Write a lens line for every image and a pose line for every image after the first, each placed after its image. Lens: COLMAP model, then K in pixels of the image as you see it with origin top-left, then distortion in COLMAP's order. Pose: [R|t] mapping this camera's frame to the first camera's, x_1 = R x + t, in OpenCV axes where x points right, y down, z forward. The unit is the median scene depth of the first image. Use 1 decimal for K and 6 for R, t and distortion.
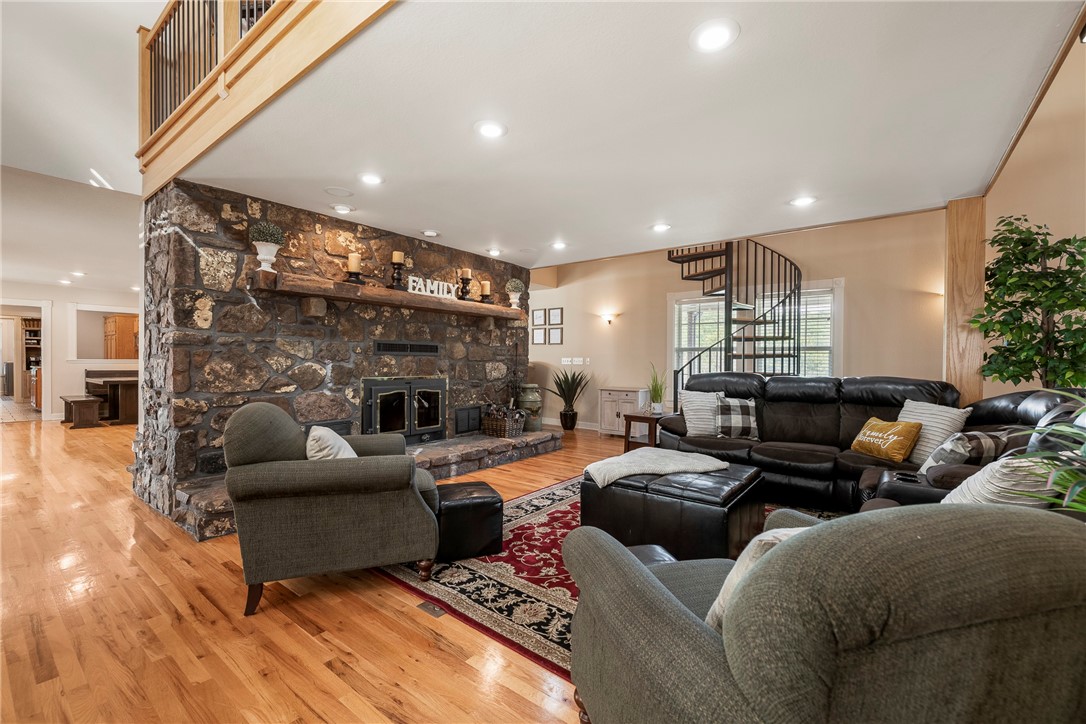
lens RADIAL K [[455.3, 0, 542.4], [0, 455.3, 362.7], [0, 0, 1]] dist [-0.000421, -0.000305]
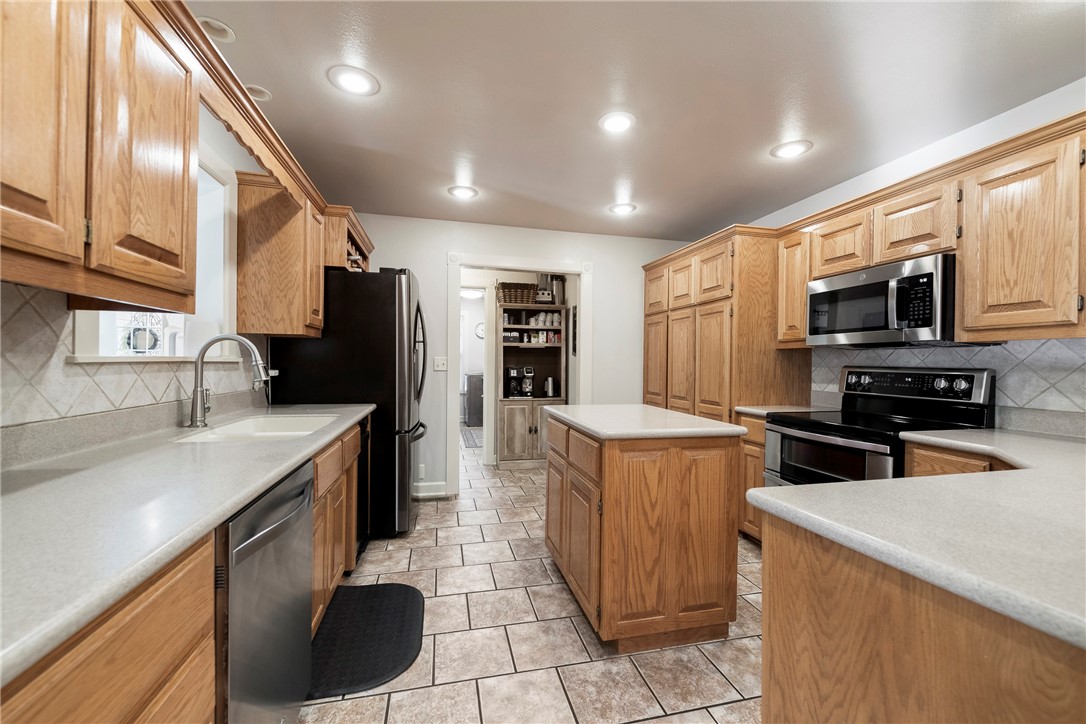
lens RADIAL K [[426.8, 0, 548.4], [0, 426.8, 363.5], [0, 0, 1]] dist [0.002065, 0.000121]
pose [[0.782282, 0.004118, -0.622911, -0.857471], [-0.015985, 0.999782, -0.013466, -0.013238], [0.622719, 0.020491, 0.782177, 0.714324]]
